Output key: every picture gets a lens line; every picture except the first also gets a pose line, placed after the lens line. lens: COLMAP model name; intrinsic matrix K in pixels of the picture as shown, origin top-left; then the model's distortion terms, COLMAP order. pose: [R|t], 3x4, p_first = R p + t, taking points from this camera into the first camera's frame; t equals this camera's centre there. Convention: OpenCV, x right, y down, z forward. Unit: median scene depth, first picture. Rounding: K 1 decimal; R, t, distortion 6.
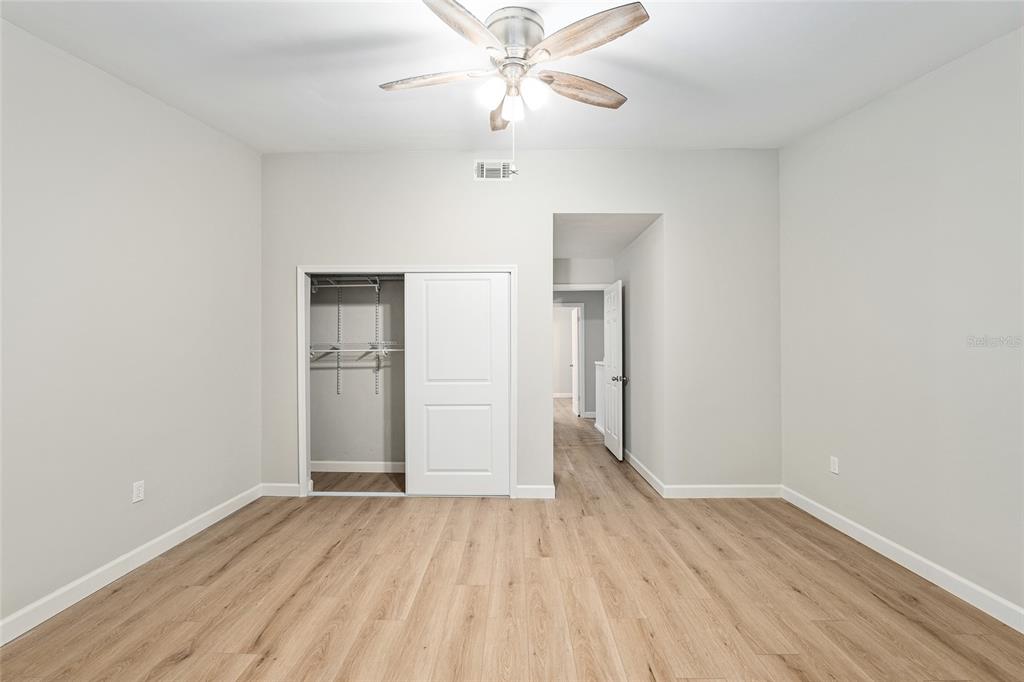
lens RADIAL K [[420.2, 0, 509.3], [0, 420.2, 342.1], [0, 0, 1]] dist [-0.010396, -0.000240]
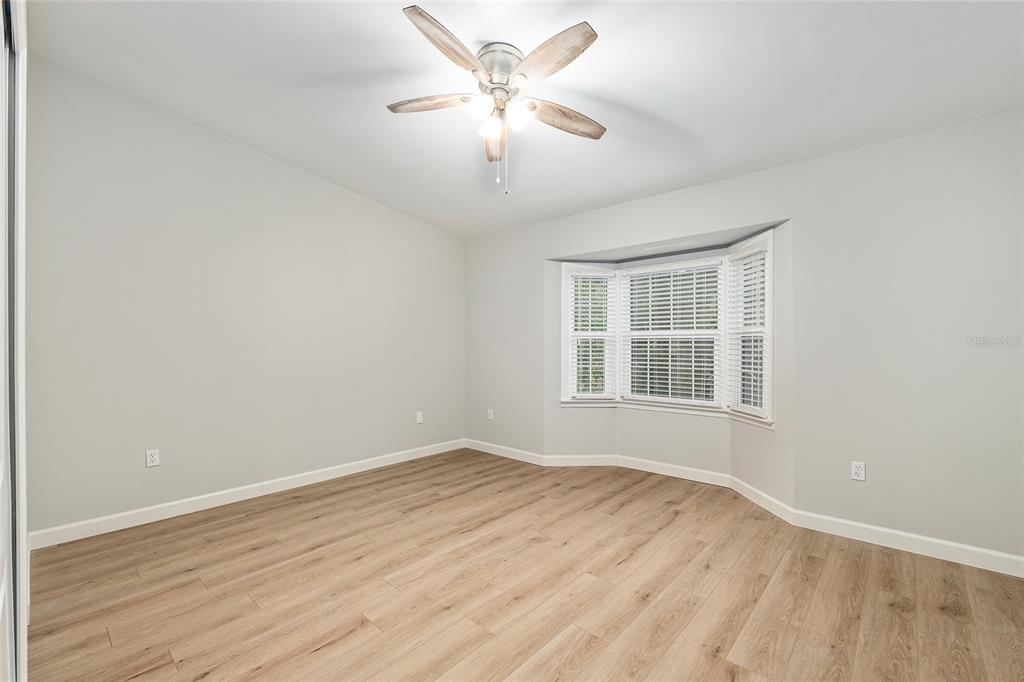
lens RADIAL K [[434.8, 0, 512.0], [0, 434.8, 341.0], [0, 0, 1]] dist [-0.002144, -0.000218]
pose [[-0.753467, 0.003762, 0.657475, -0.689760], [-0.004972, 0.999922, -0.011419, 0.036252], [-0.657467, -0.011872, -0.753390, 1.599483]]
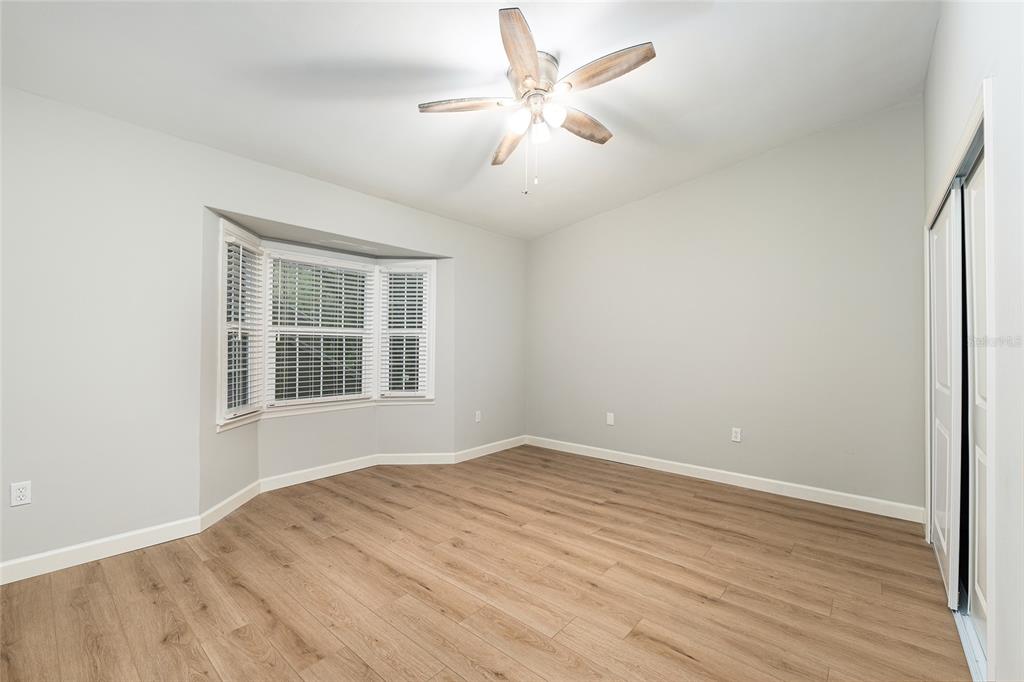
lens RADIAL K [[420.2, 0, 509.3], [0, 420.2, 342.1], [0, 0, 1]] dist [-0.010396, -0.000240]
pose [[-0.645917, -0.013459, -0.763289, 0.835985], [0.000835, 0.999832, -0.018337, 0.060061], [0.763407, -0.012482, -0.645797, 1.465103]]
